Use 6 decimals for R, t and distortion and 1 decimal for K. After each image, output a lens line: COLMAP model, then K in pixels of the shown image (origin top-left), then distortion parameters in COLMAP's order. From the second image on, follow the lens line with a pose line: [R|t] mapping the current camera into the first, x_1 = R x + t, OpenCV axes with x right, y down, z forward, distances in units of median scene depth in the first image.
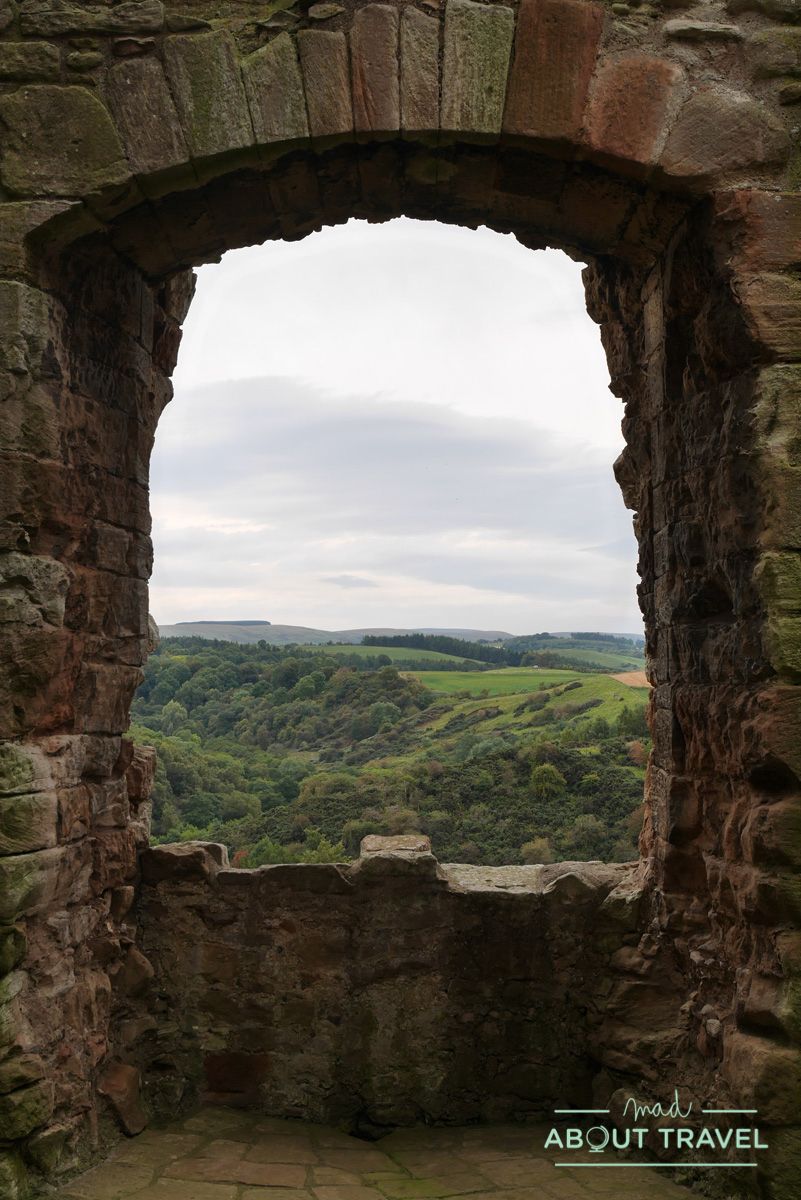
lens RADIAL K [[1771.3, 0, 399.0], [0, 1771.3, 608.4], [0, 0, 1]] dist [-0.018283, 0.000000]
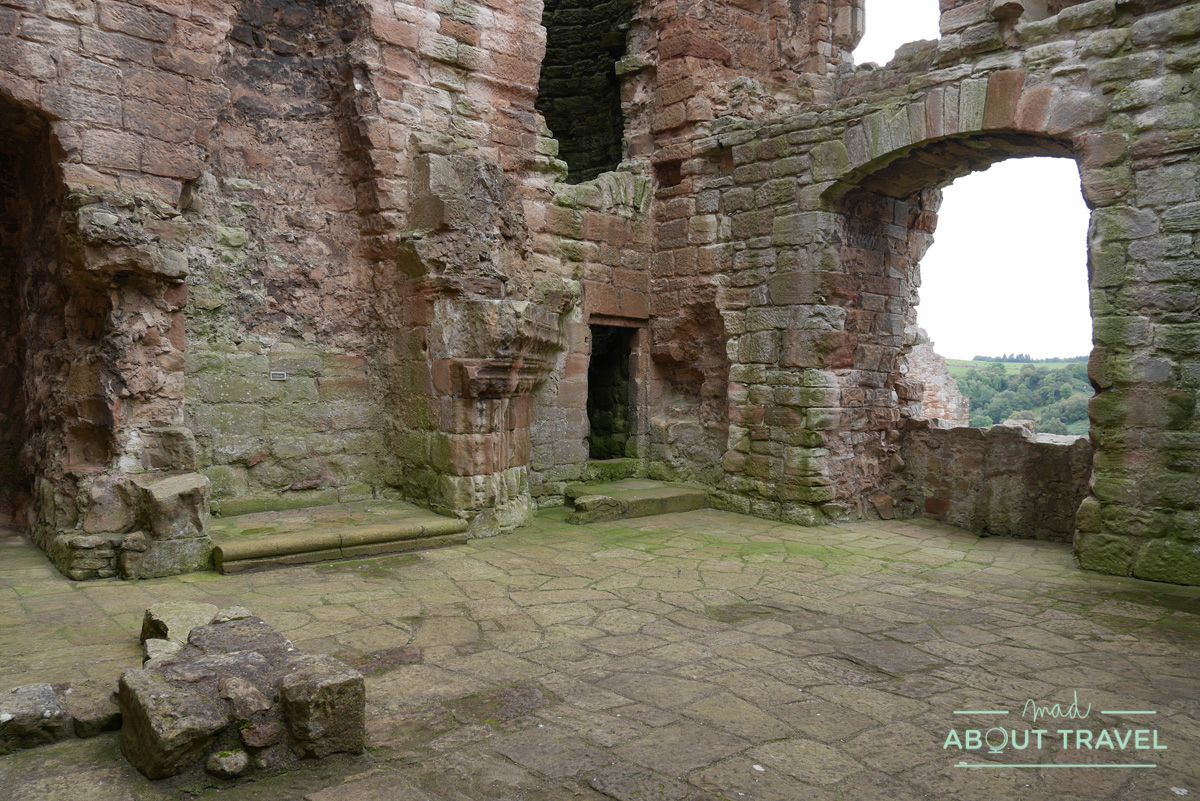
lens RADIAL K [[863.2, 0, 593.0], [0, 863.2, 394.2], [0, 0, 1]] dist [-0.052009, 0.008401]
pose [[0.683253, 0.027227, -0.729674, 0.546276], [0.009164, 0.998906, 0.045855, 0.045824], [0.730124, -0.038017, 0.682256, -0.236530]]
